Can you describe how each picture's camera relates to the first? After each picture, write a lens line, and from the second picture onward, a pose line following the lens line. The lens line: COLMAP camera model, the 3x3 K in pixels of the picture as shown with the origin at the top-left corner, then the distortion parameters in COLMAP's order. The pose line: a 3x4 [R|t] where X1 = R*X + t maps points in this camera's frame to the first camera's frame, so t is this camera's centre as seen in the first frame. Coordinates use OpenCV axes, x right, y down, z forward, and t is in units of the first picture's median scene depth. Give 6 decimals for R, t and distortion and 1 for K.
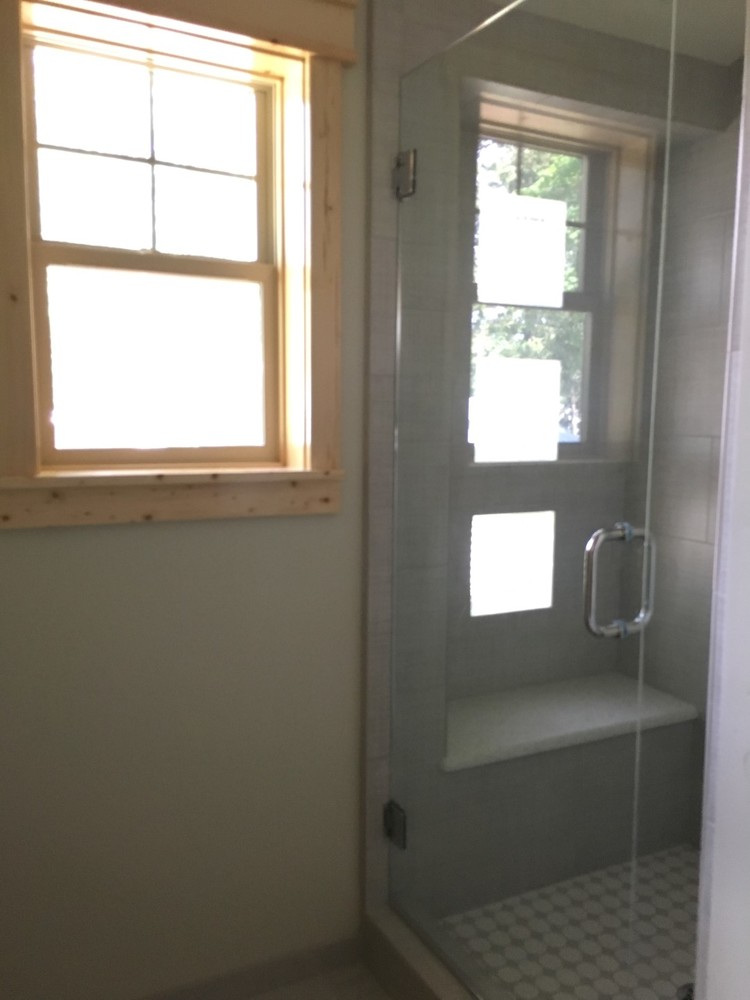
lens RADIAL K [[863.4, 0, 371.5], [0, 863.4, 500.3], [0, 0, 1]] dist [0.043097, -0.009875]
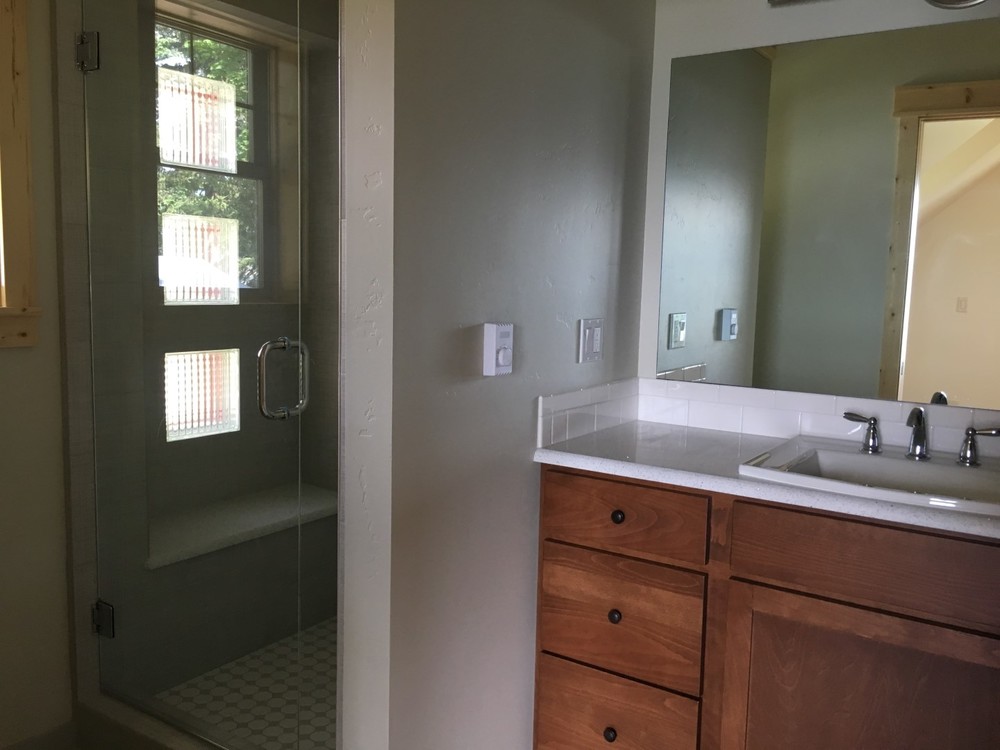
lens RADIAL K [[863.4, 0, 498.9], [0, 863.4, 378.5], [0, 0, 1]] dist [0.043097, -0.009875]
pose [[0.880942, -0.043443, 0.471225, -0.042019], [0.034436, 0.999022, 0.027724, 0.042116], [-0.471969, -0.008196, 0.881577, -0.253817]]
